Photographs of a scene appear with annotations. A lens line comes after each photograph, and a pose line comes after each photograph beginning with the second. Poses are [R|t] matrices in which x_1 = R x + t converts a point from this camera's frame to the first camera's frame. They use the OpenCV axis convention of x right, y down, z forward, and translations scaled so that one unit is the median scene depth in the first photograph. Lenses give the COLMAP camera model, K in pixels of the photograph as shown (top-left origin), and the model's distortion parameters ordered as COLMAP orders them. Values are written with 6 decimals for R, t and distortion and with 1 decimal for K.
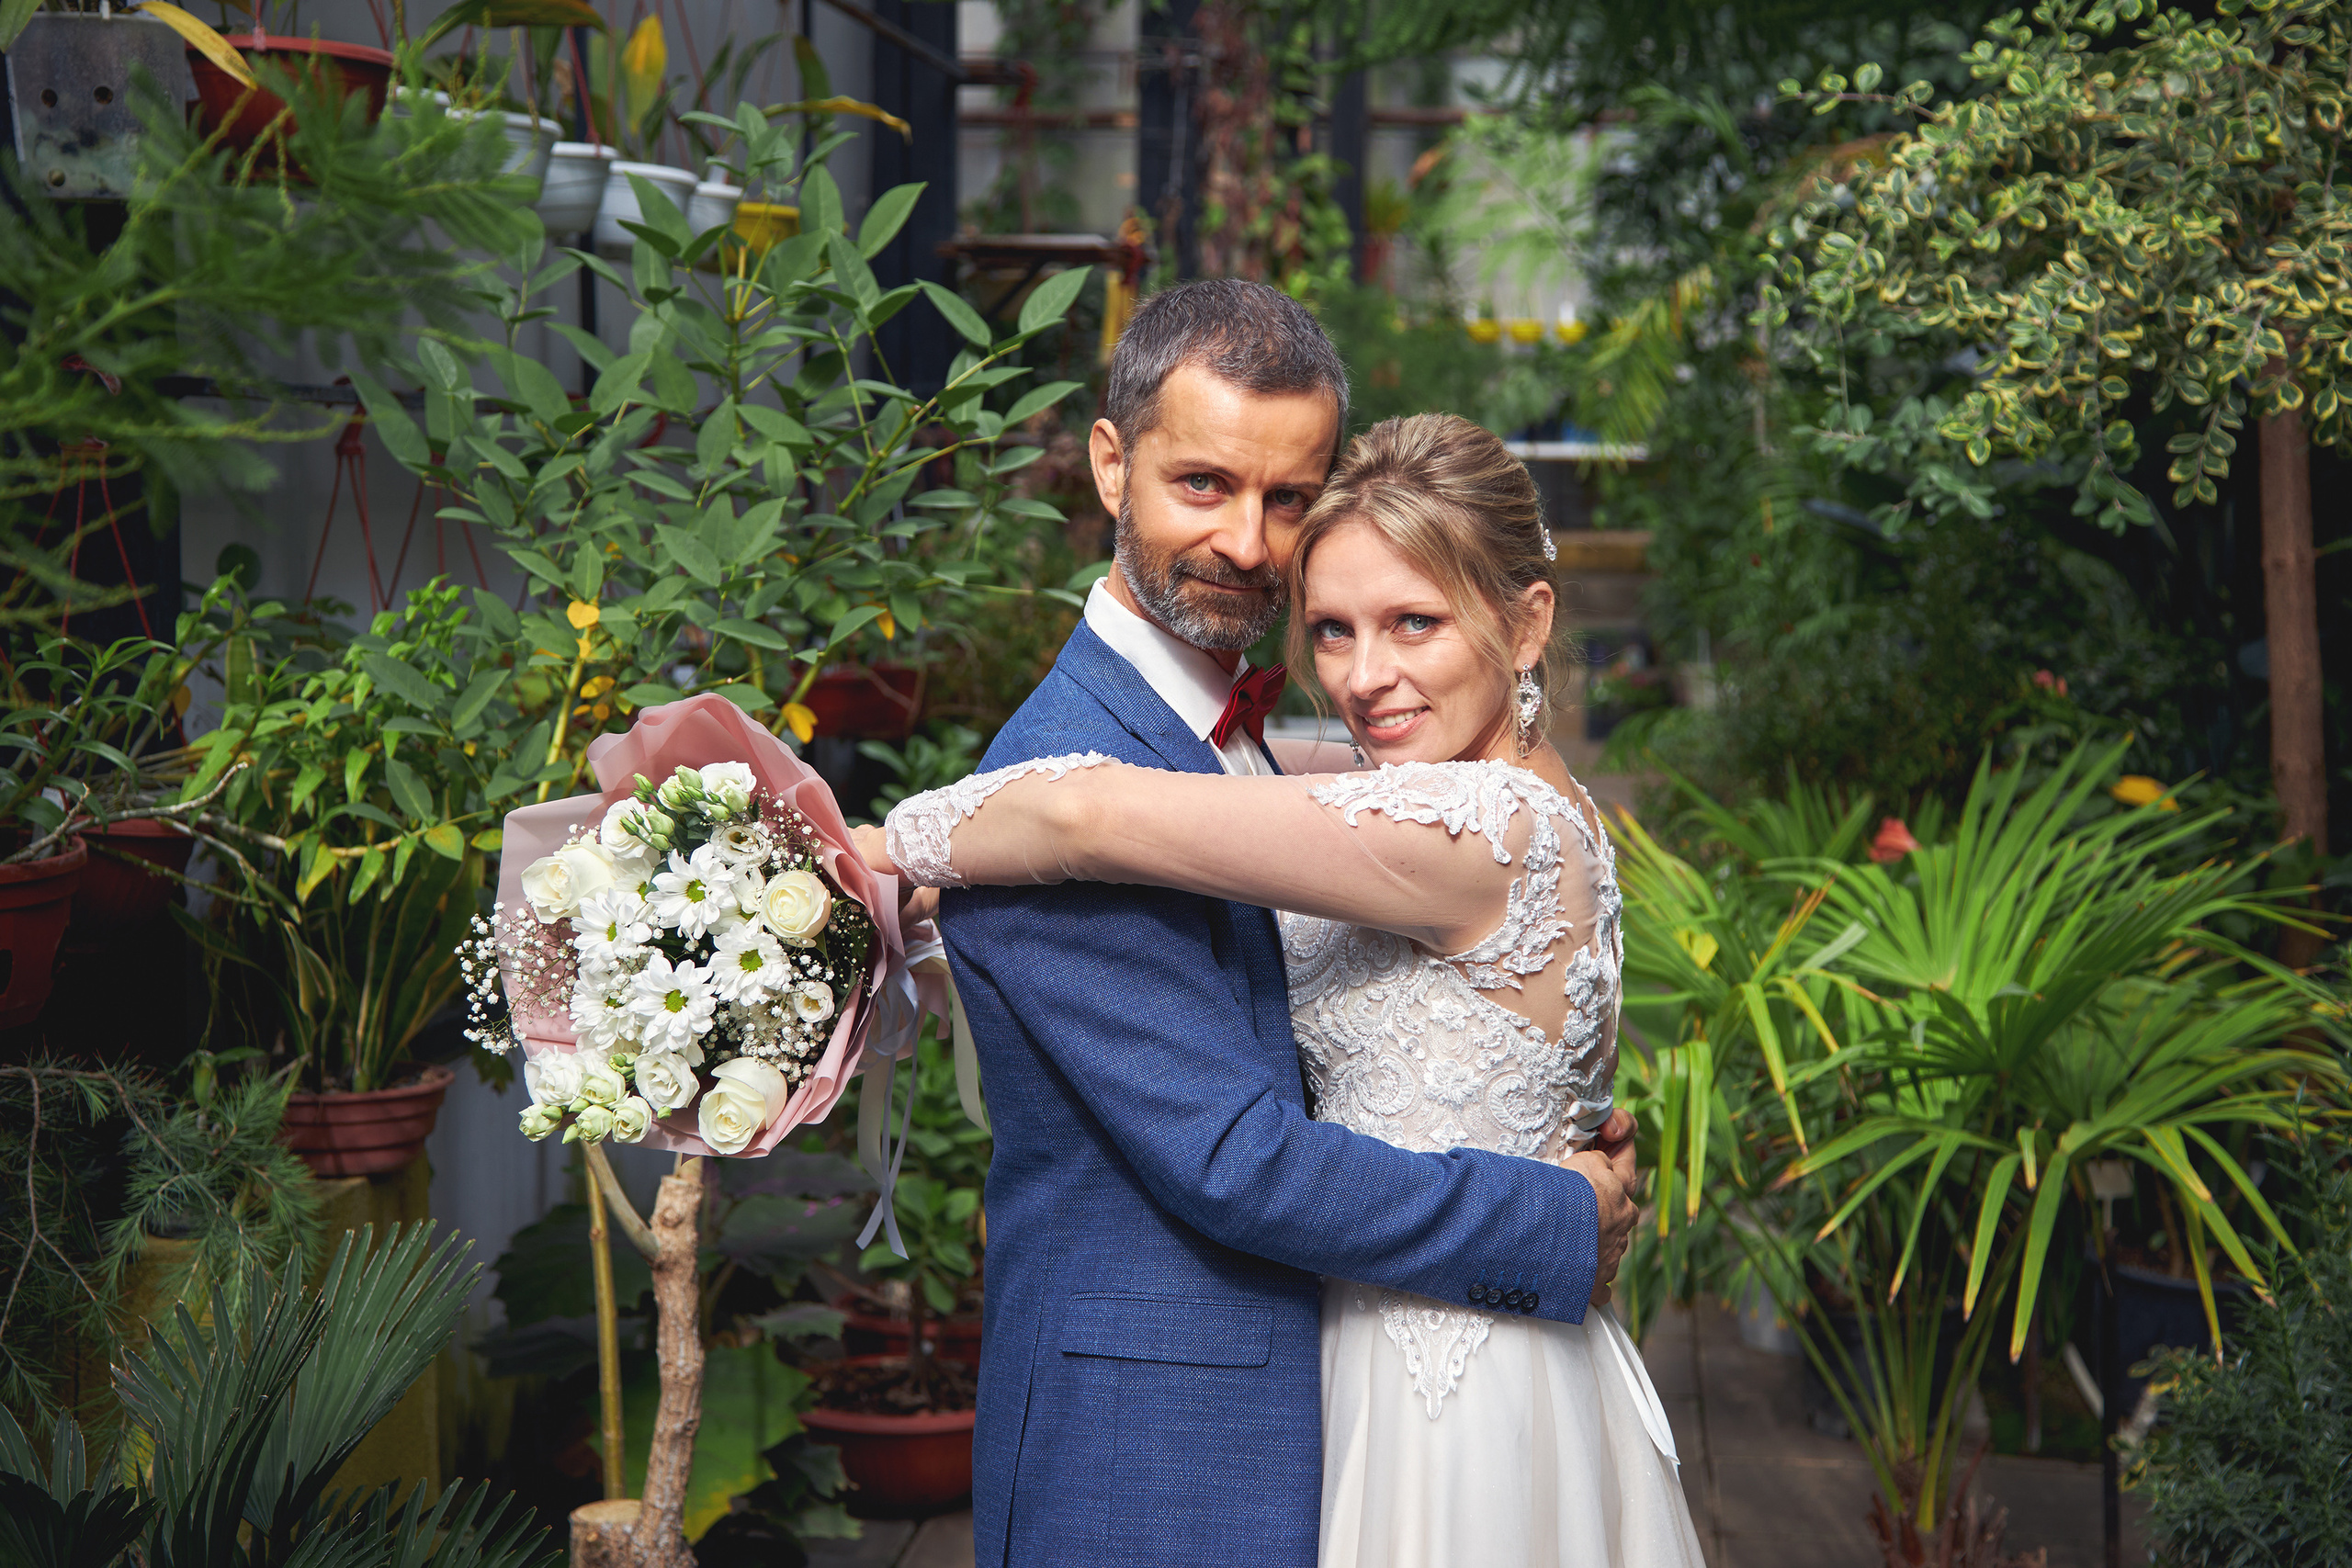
lens RADIAL K [[3703.1, 0, 1176.1], [0, 3703.1, 796.1], [0, 0, 1]] dist [0.211909, 0.000000]
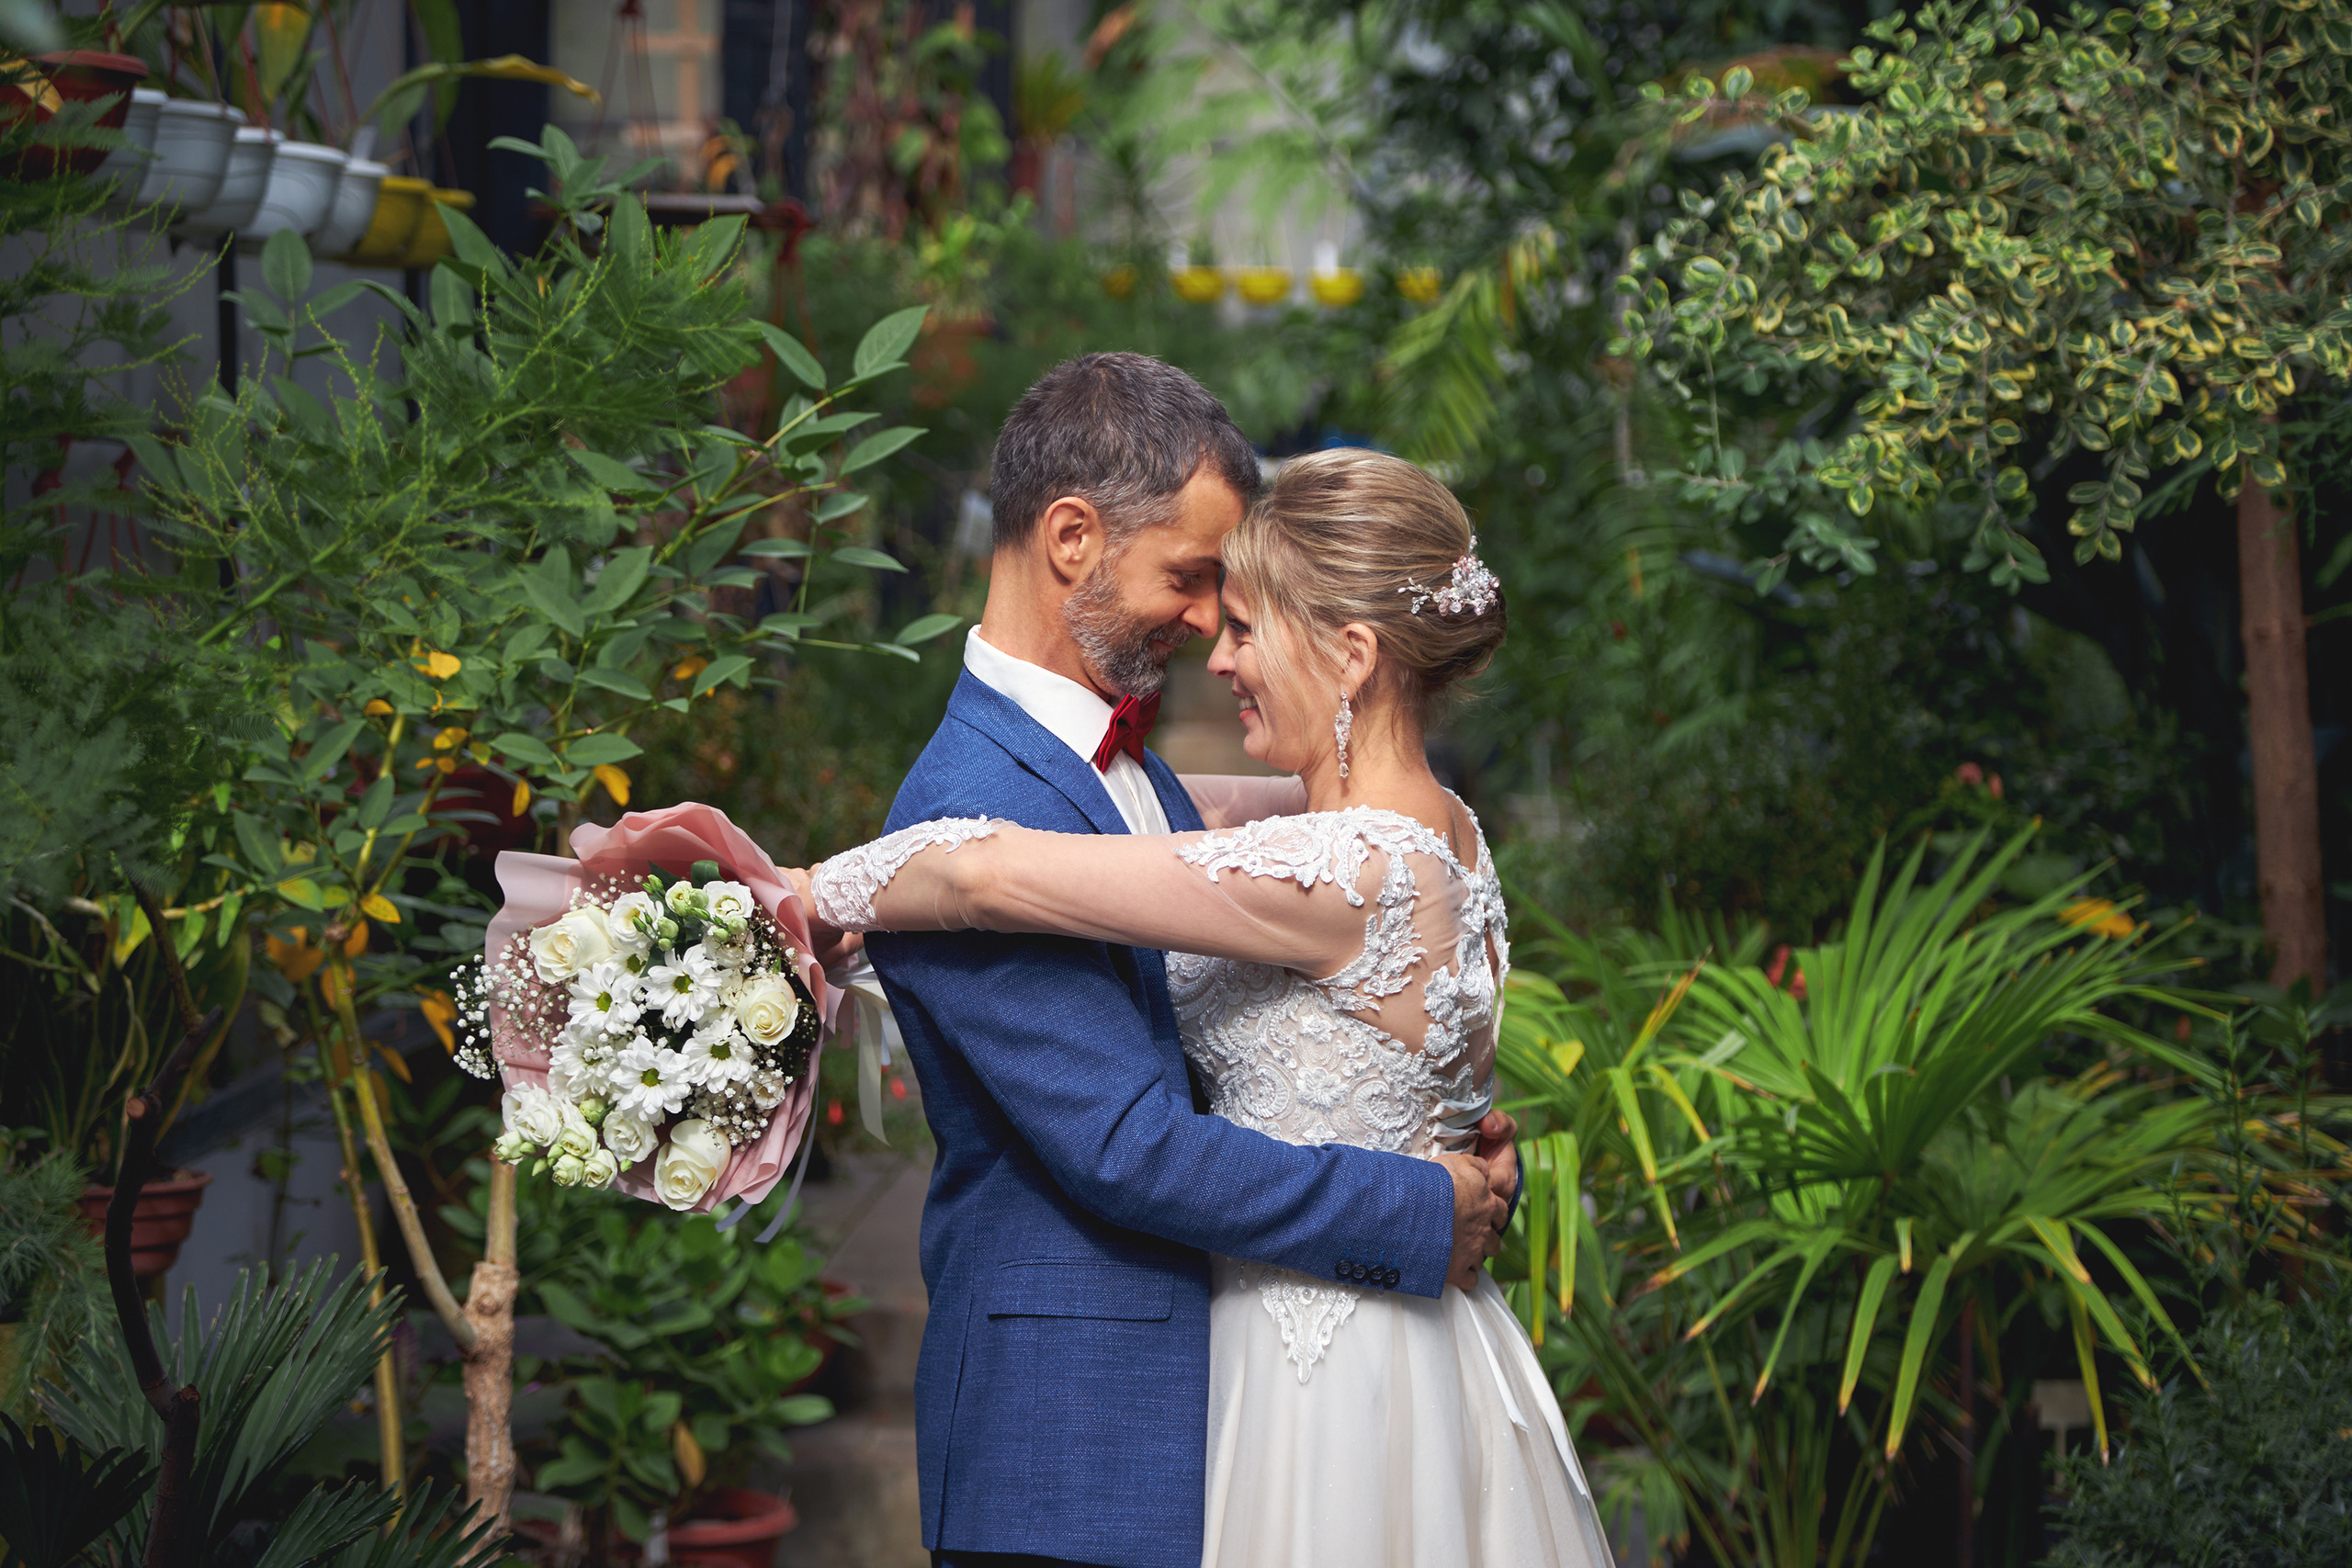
lens RADIAL K [[6504.2, 0, 1157.5], [0, 6504.2, 774.5], [0, 0, 1]] dist [0.628738, 0.000000]
pose [[0.996515, 0.000746, 0.083415, -0.088577], [0.002963, 0.999013, -0.044330, 0.044587], [-0.083365, 0.044422, 0.995528, -0.569740]]
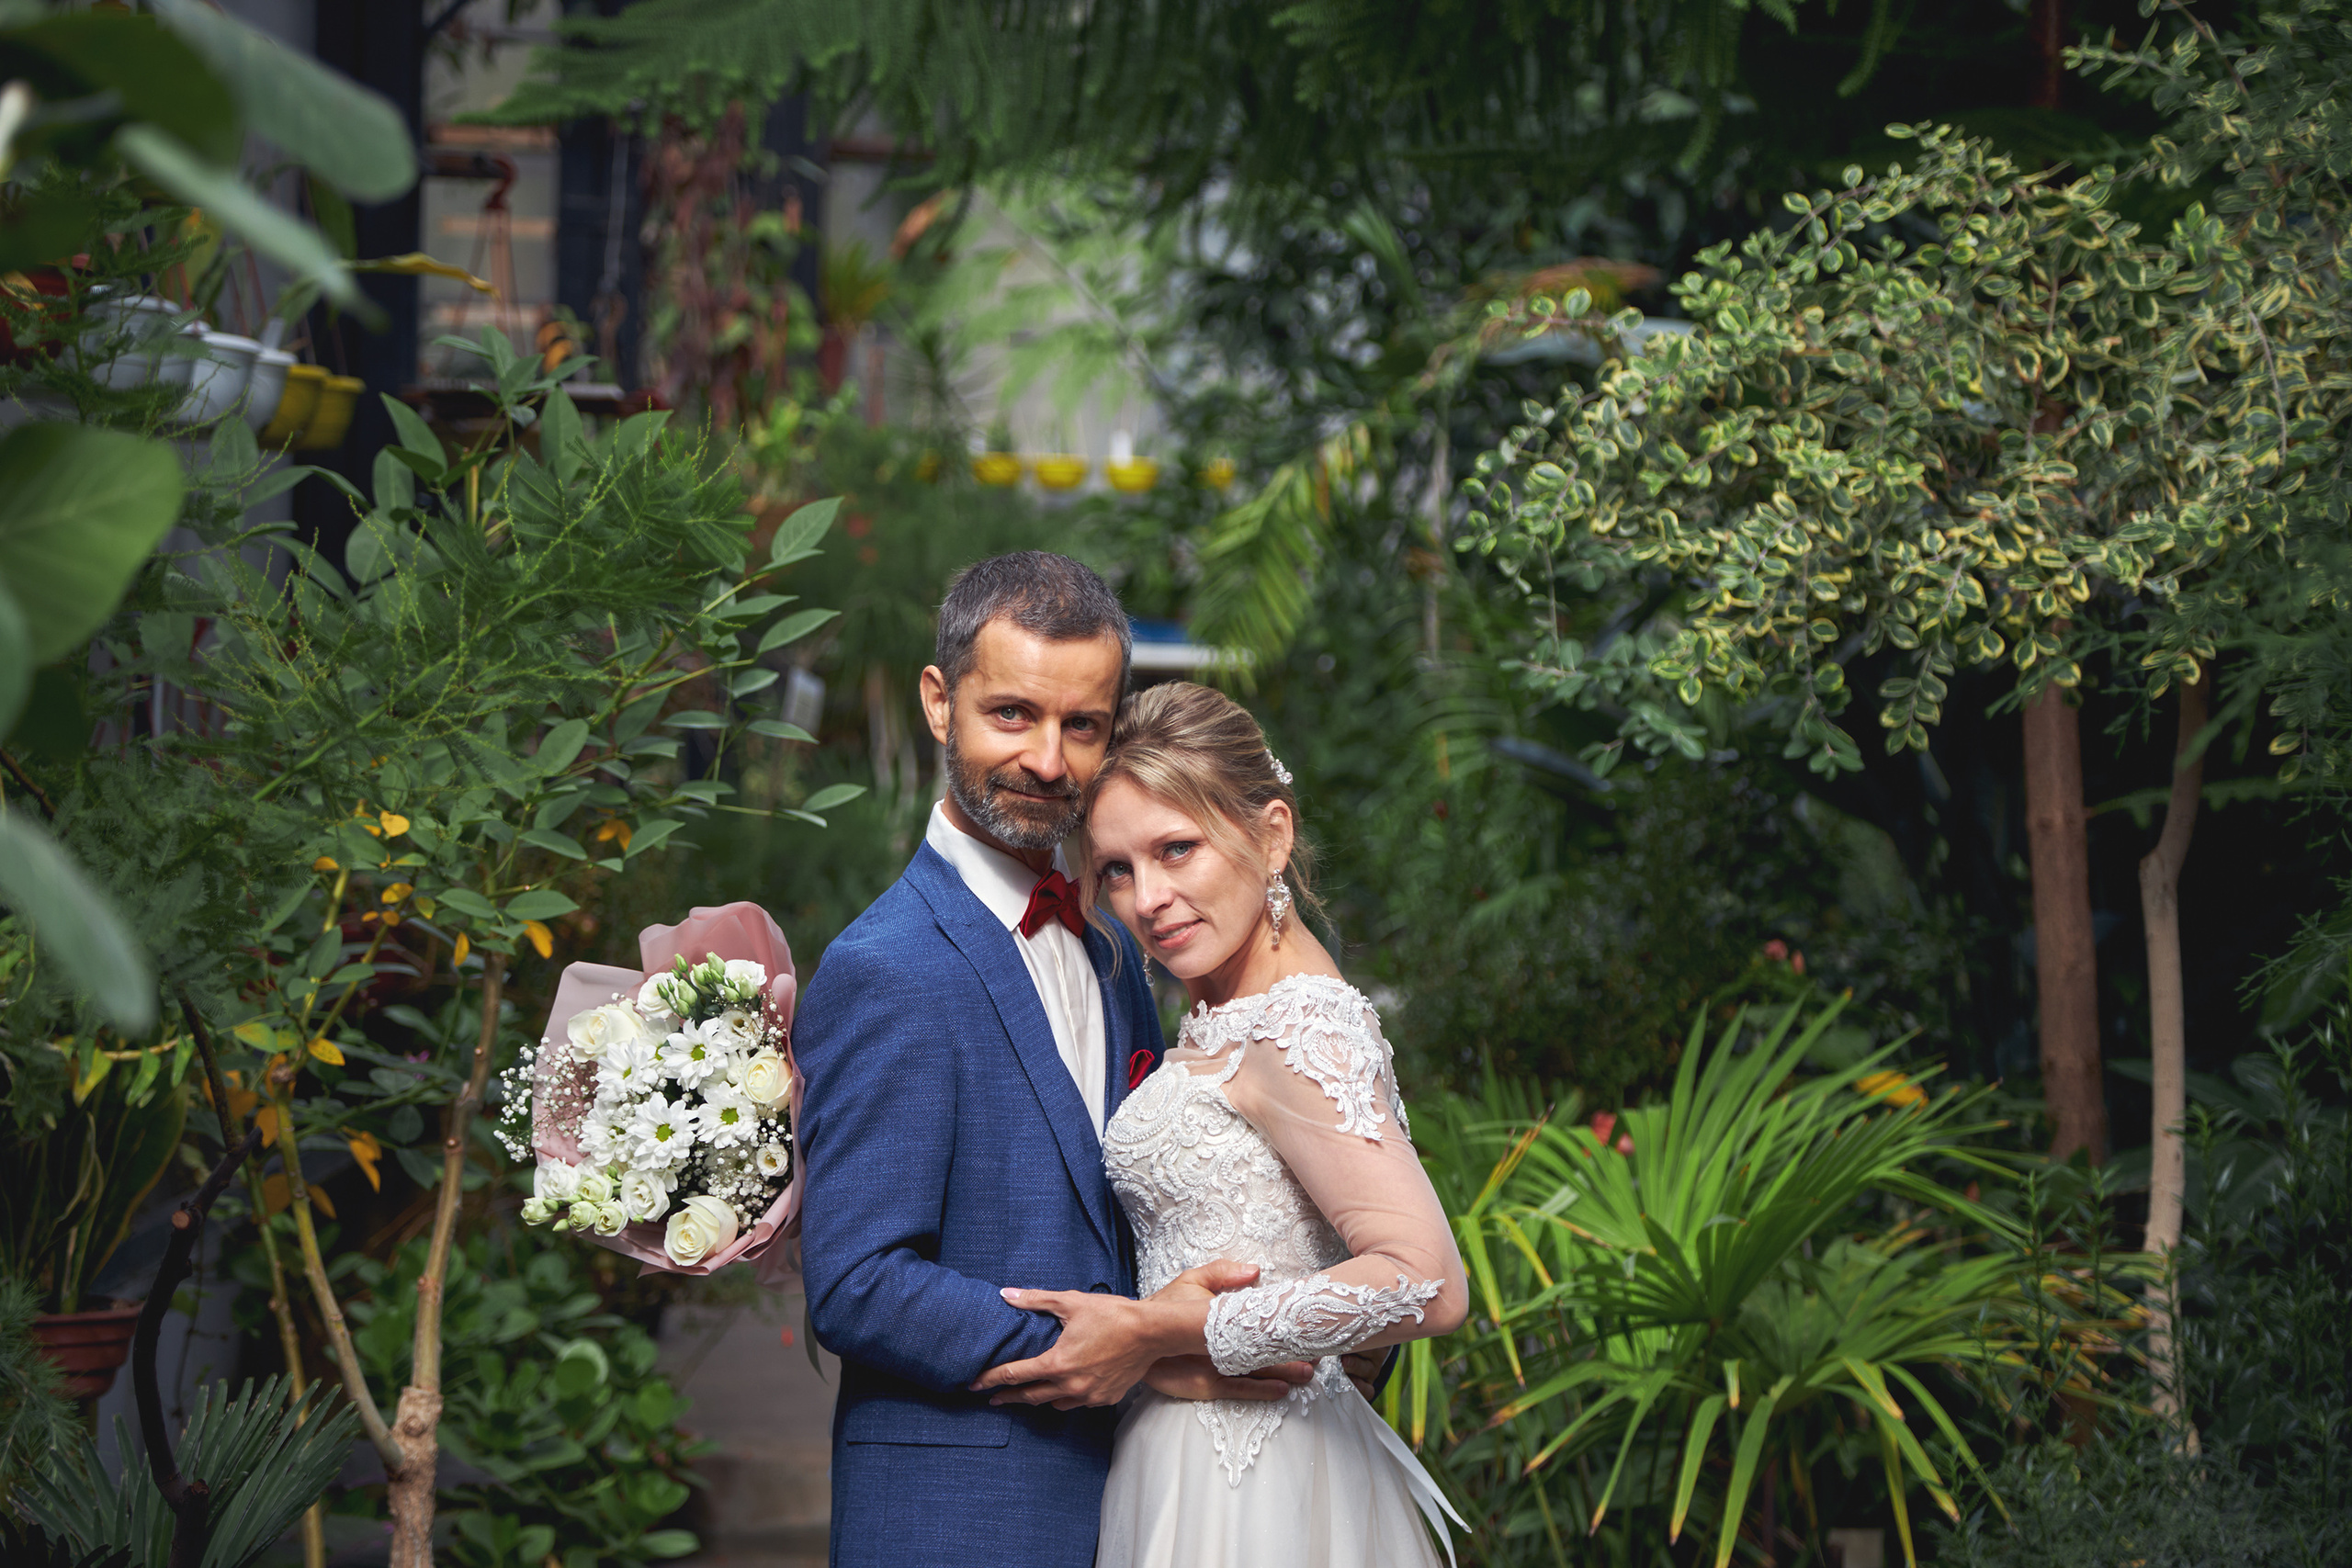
lens RADIAL K [[6504.2, 0, 1155.1], [0, 6504.2, 770.6], [0, 0, 1]] dist [0.628738, 0.000000]
pose [[0.992644, 0.016741, 0.119906, -0.128812], [-0.008040, 0.997322, -0.072690, 0.053852], [-0.120802, 0.071191, 0.990121, -0.672156]]
